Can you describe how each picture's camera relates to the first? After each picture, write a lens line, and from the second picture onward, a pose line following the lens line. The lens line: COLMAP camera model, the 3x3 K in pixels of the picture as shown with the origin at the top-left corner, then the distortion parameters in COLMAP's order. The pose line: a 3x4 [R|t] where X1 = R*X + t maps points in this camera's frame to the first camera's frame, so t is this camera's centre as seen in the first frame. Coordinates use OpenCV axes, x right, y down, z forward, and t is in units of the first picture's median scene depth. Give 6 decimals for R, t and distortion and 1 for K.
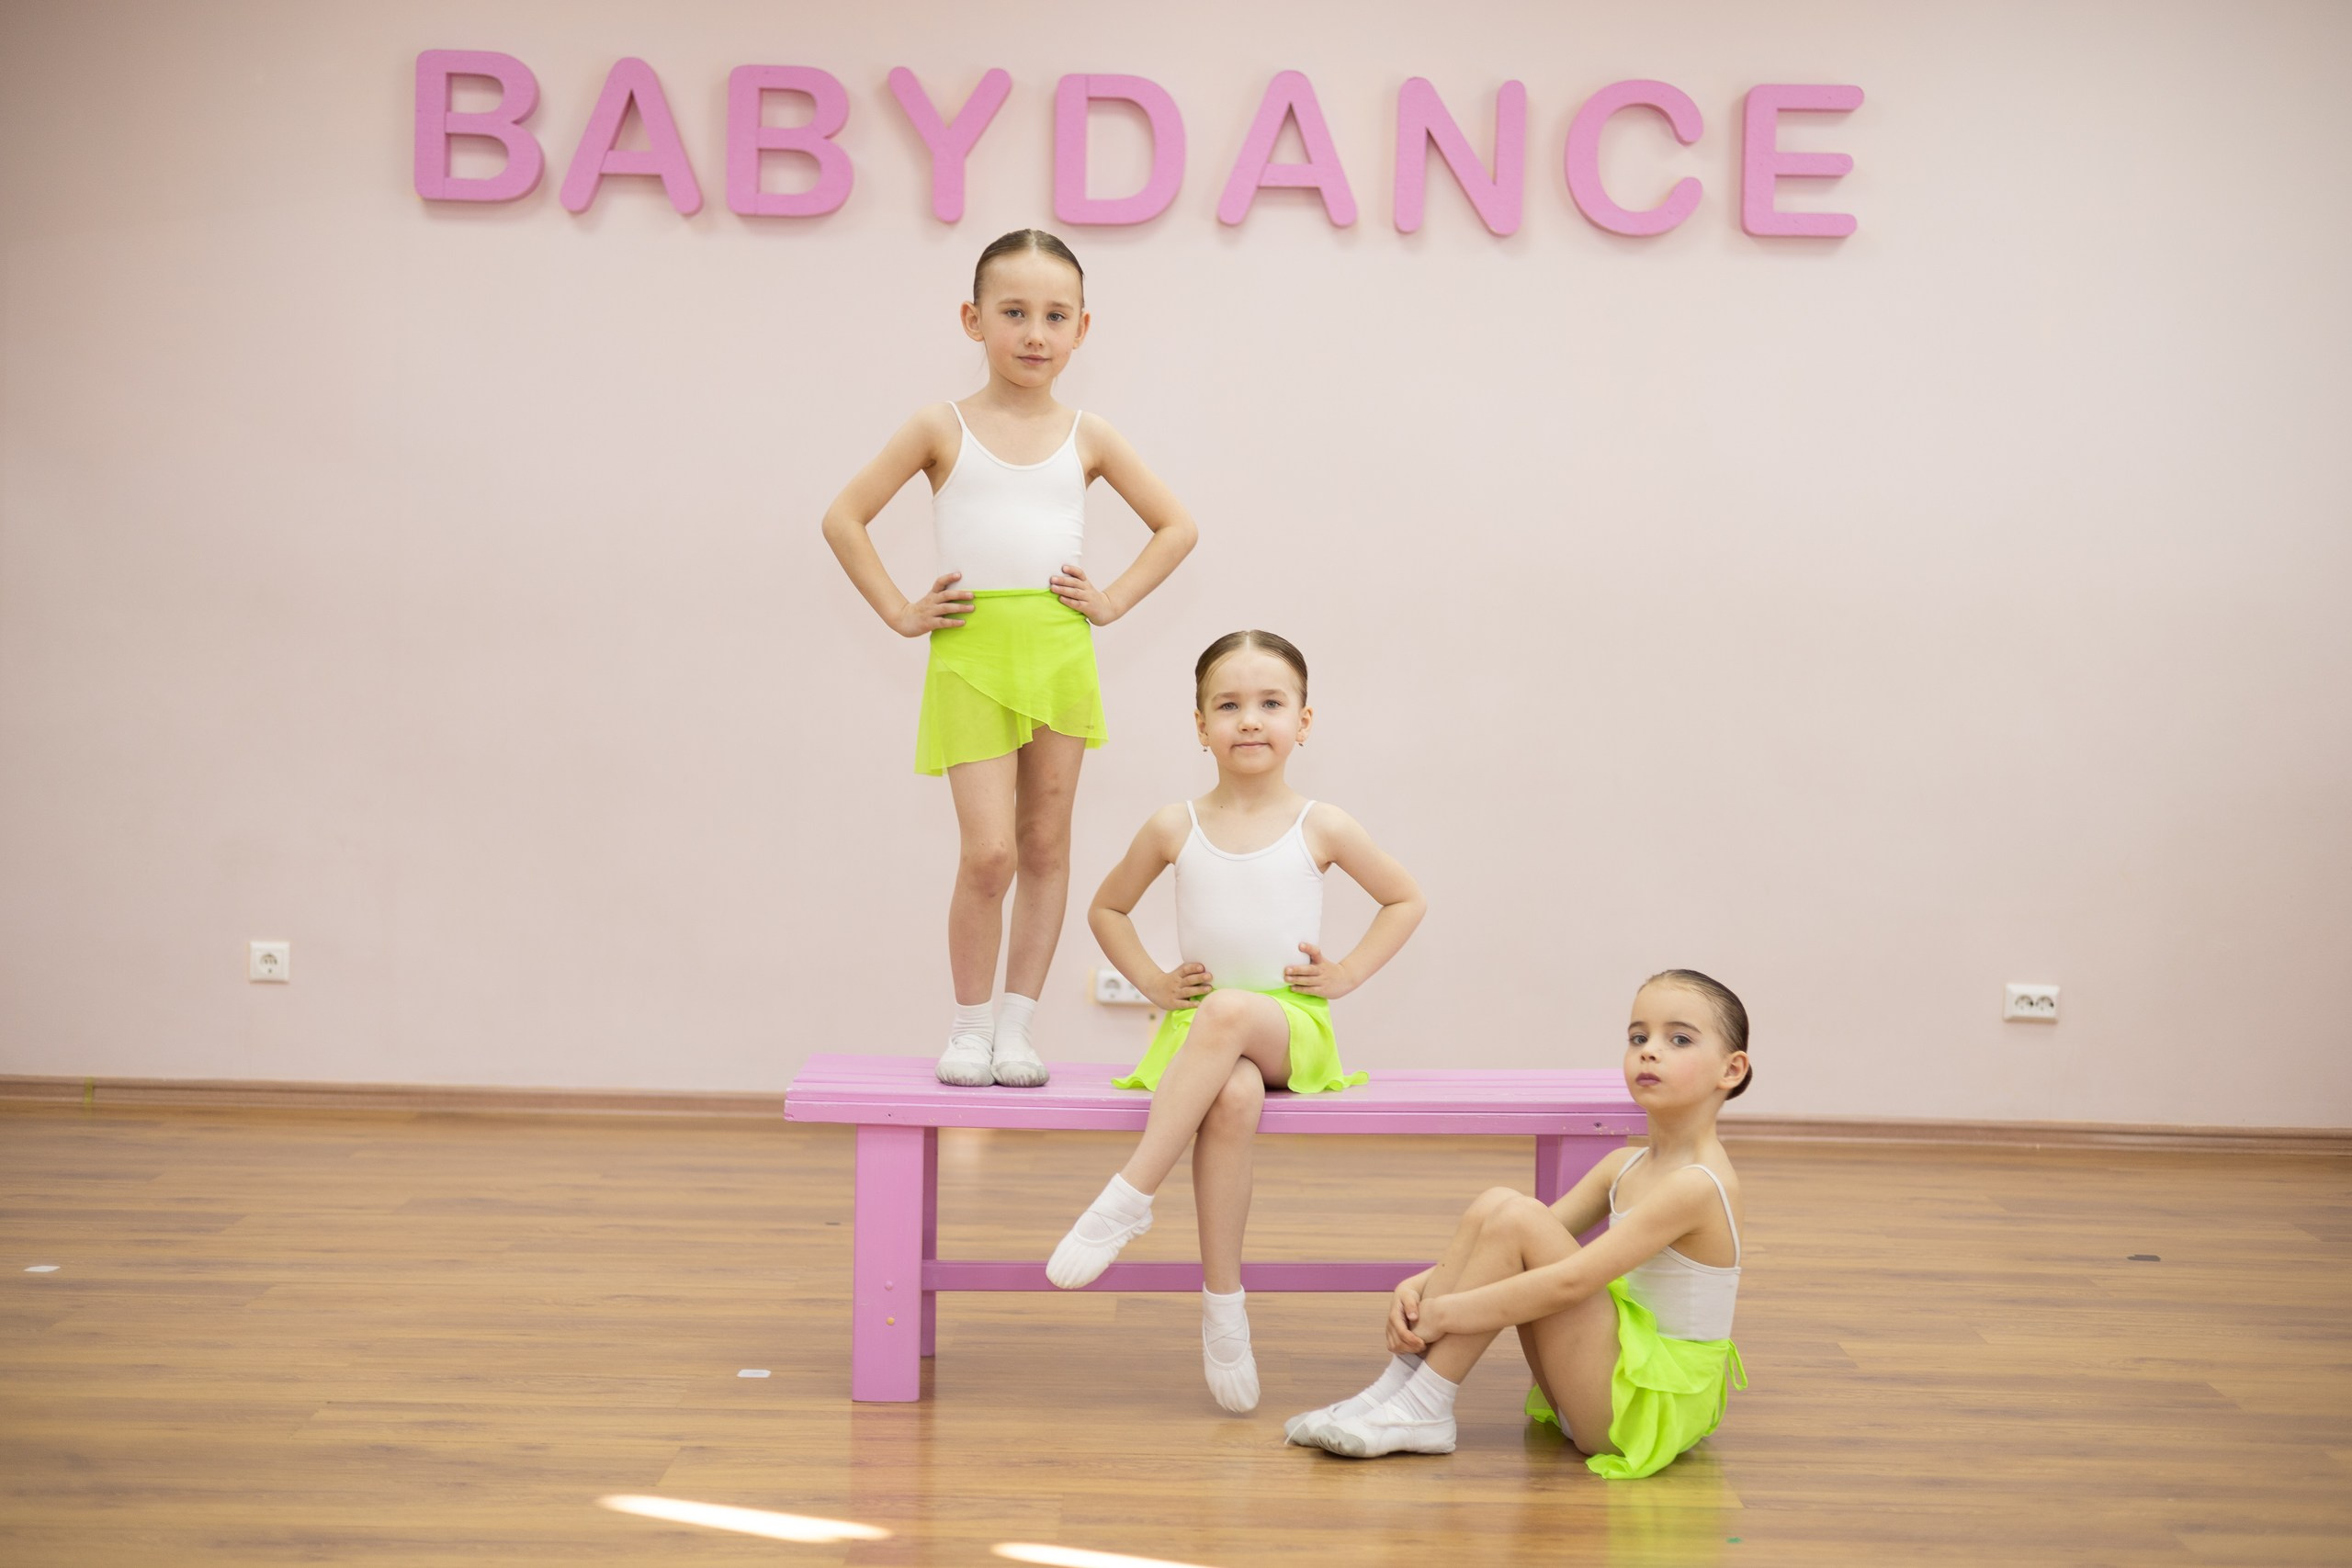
lens RADIAL K [[3369.8, 0, 1046.7], [0, 3369.8, 770.6], [0, 0, 1]] dist [0.067241, 0.000000]
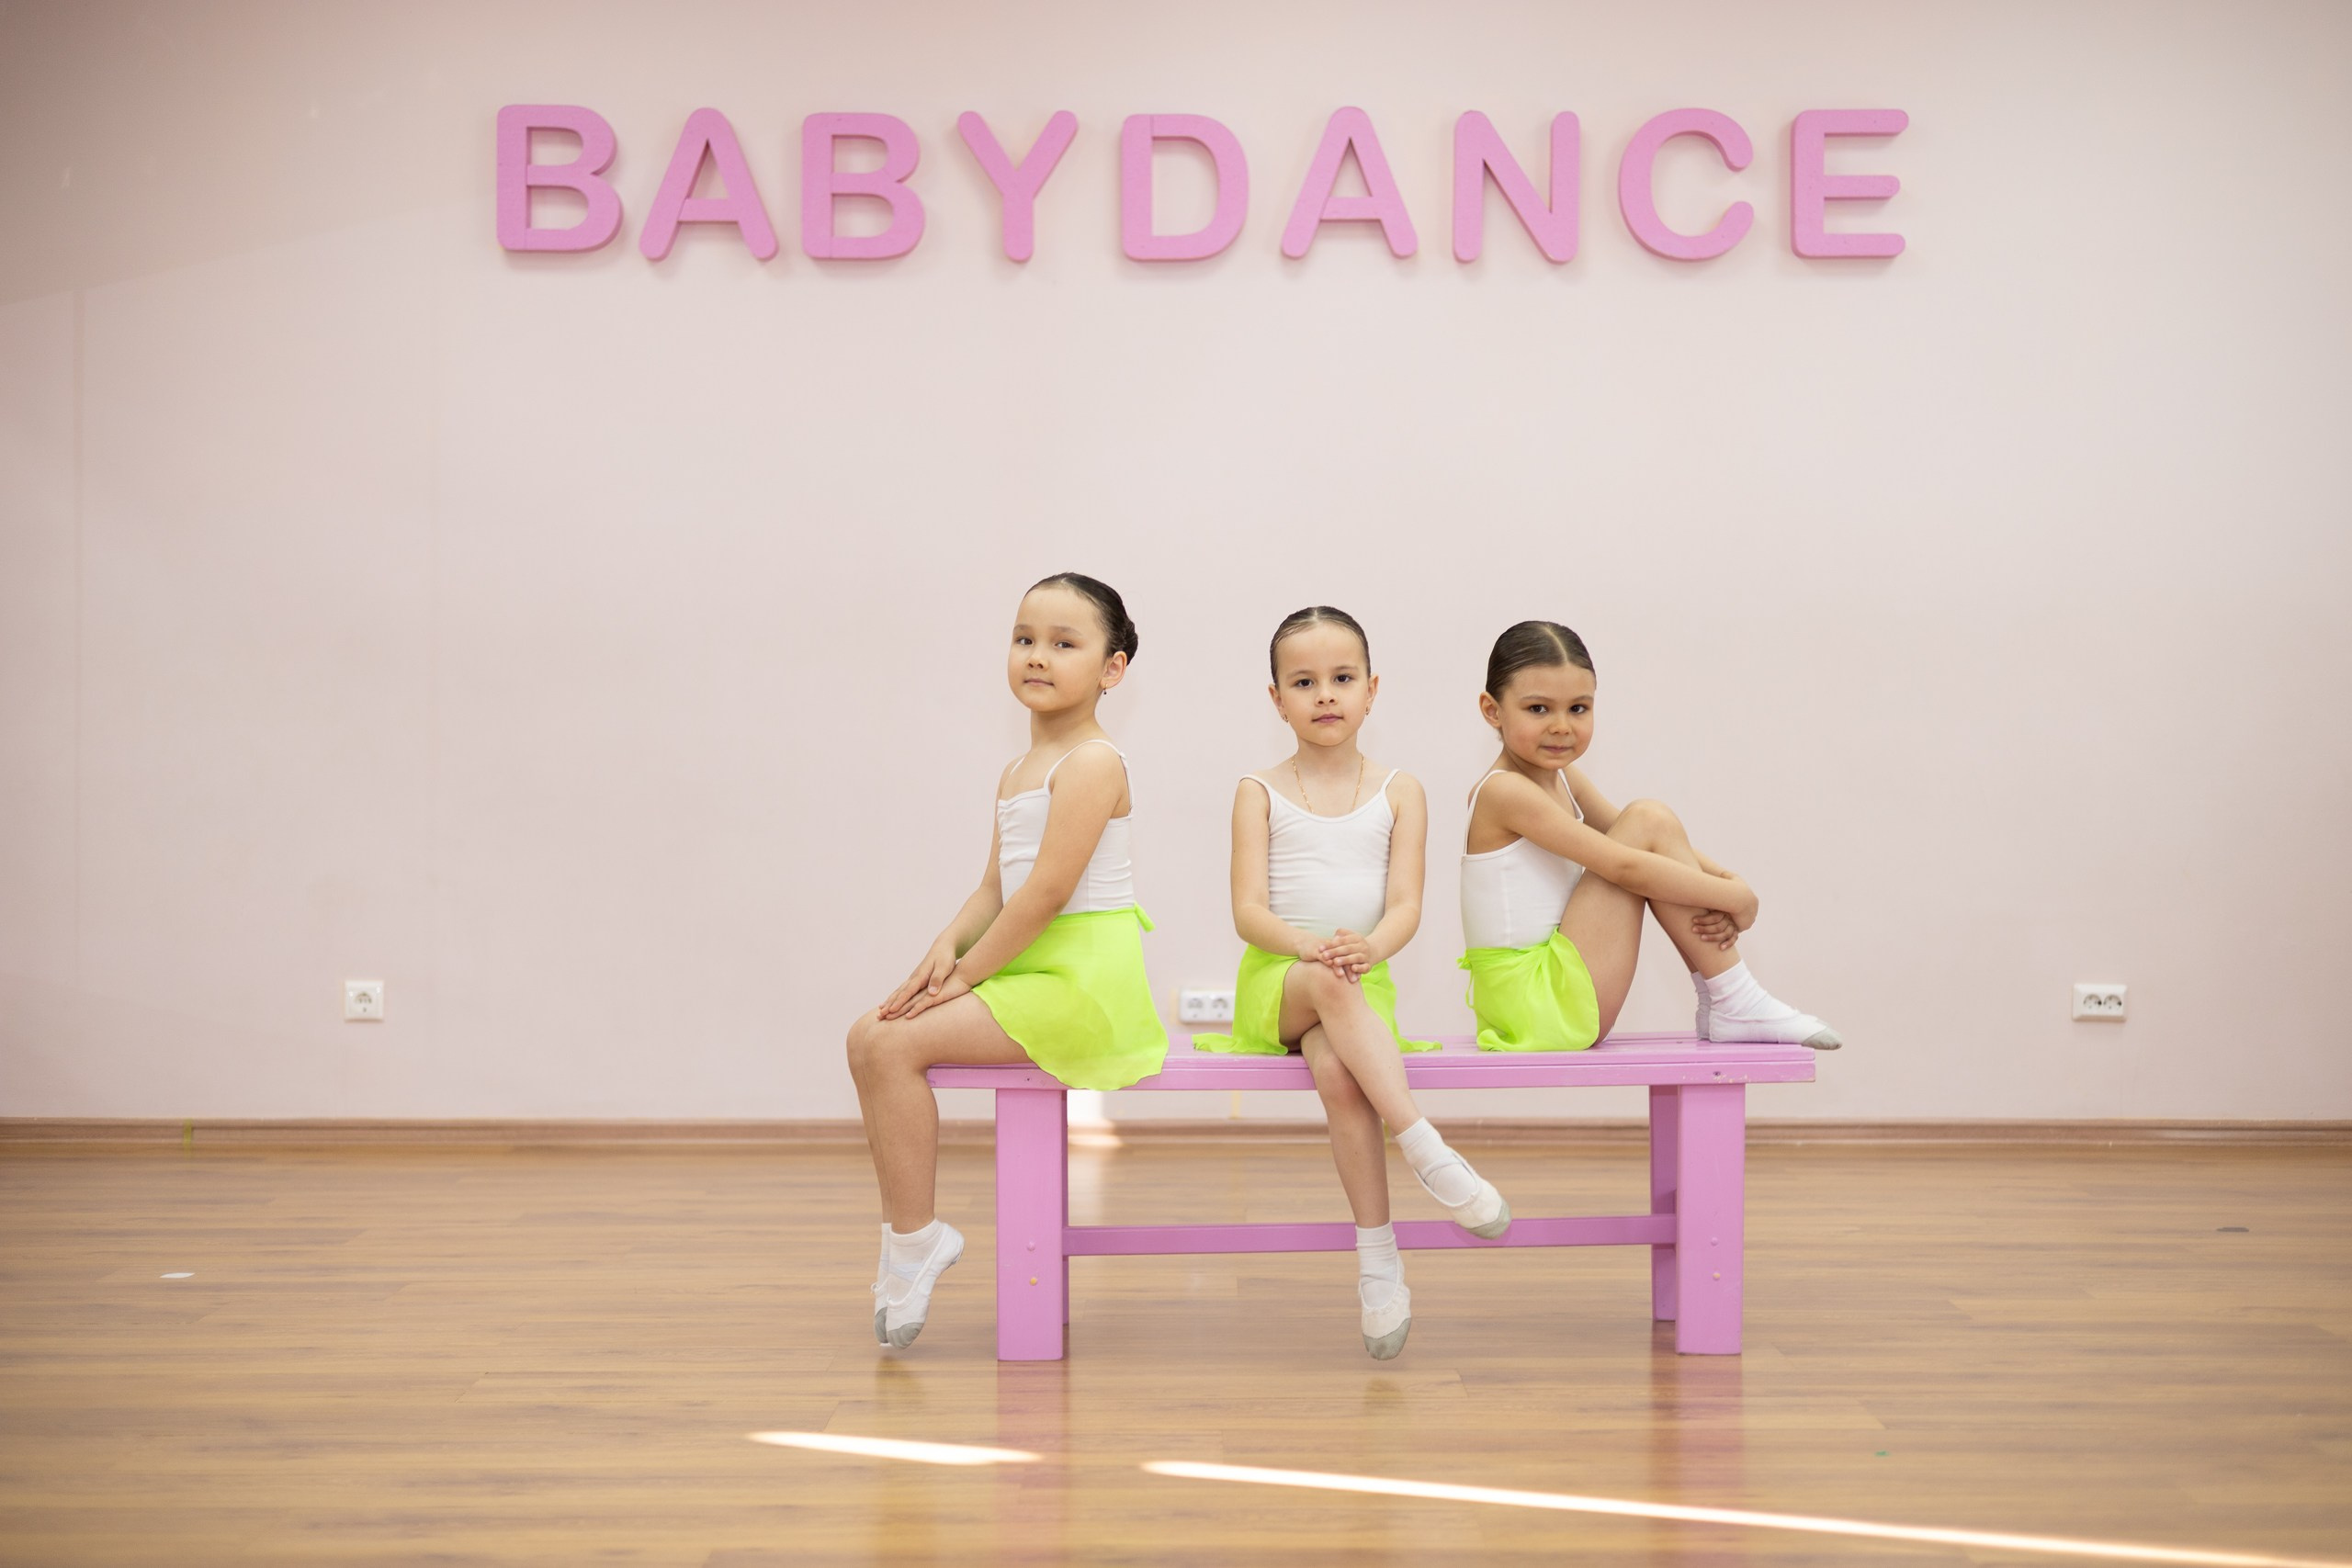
lens RADIAL K [[3369.8, 0, 1056.5], [0, 3369.8, 767.1], [0, 0, 1]] dist [0.067241, 0.000000]
pose [[0.999753, -0.021339, 0.006144, -0.027446], [0.021551, 0.999093, -0.036727, 0.029096], [-0.005355, 0.036850, 0.999306, -0.018129]]
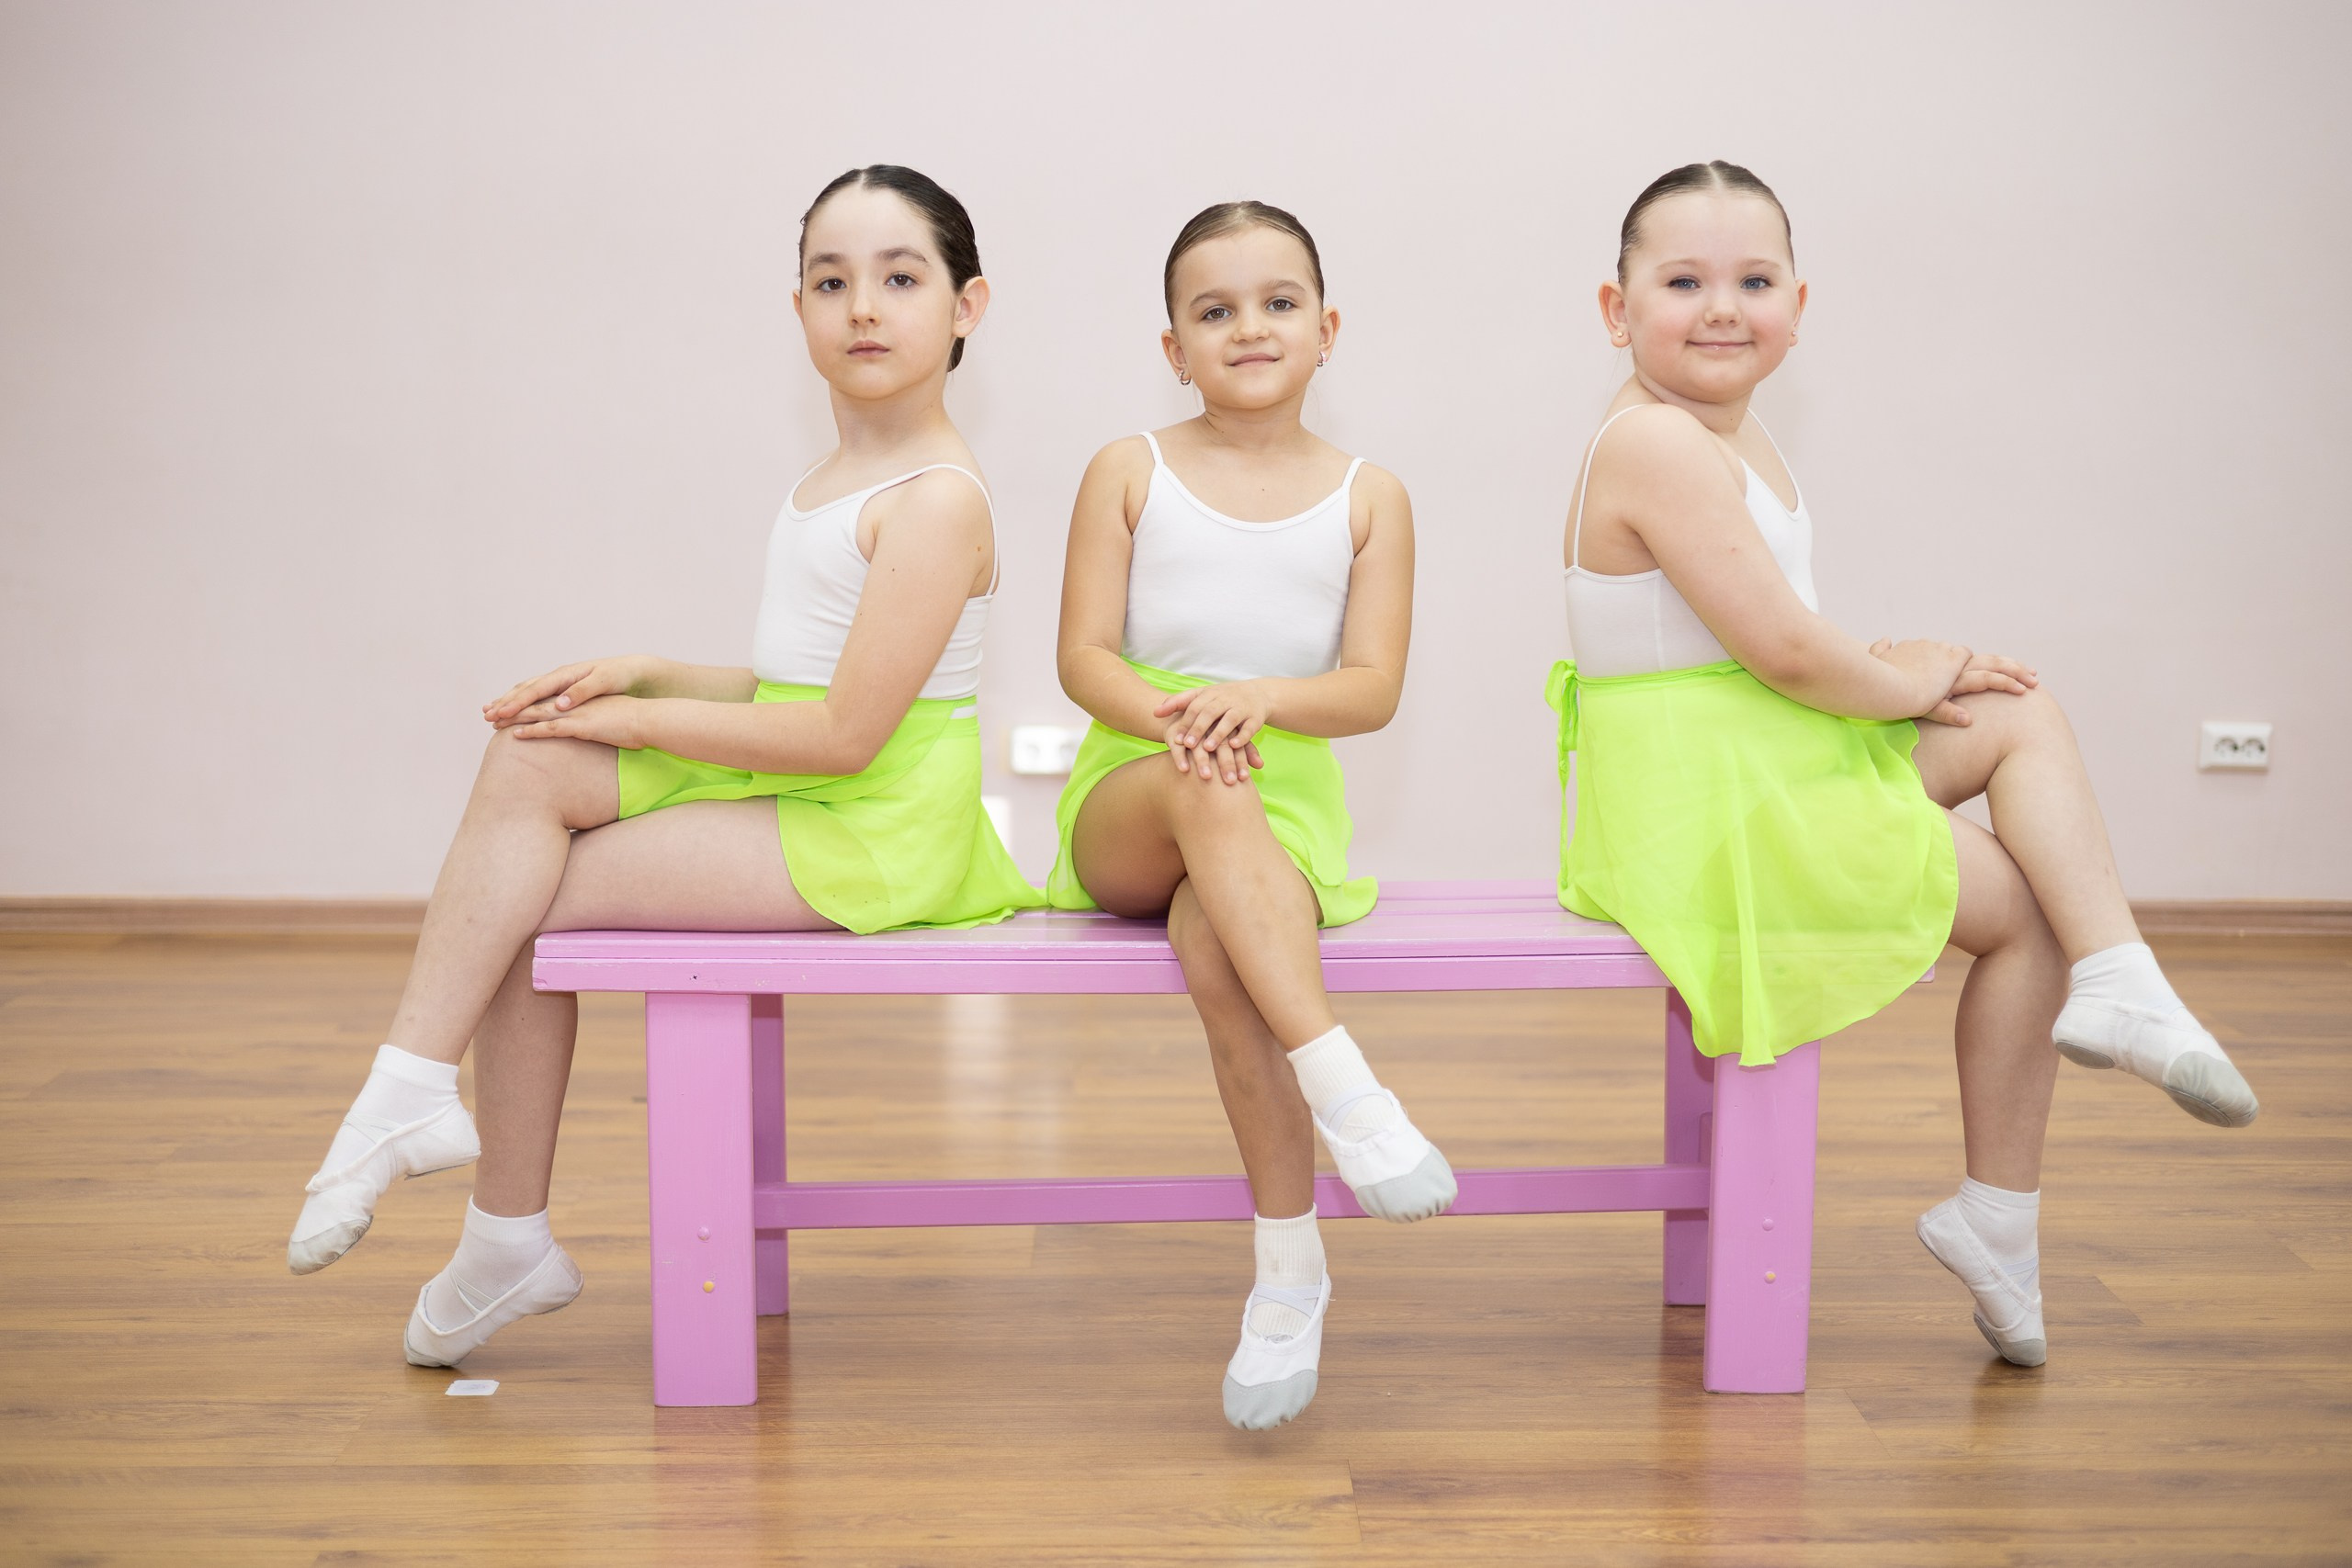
lens RADIAL K [[3369.8, 0, 1056.1], [0, 3369.8, 720.2], [0, 0, 1]] dist [0.067241, 0.000000]
pose [[0.999563, -0.019868, 0.021909, 0.008192], [0.018286, 0.997367, 0.070183, 0.003959], [-0.023245, -0.069751, 0.997294, 0.245549]]
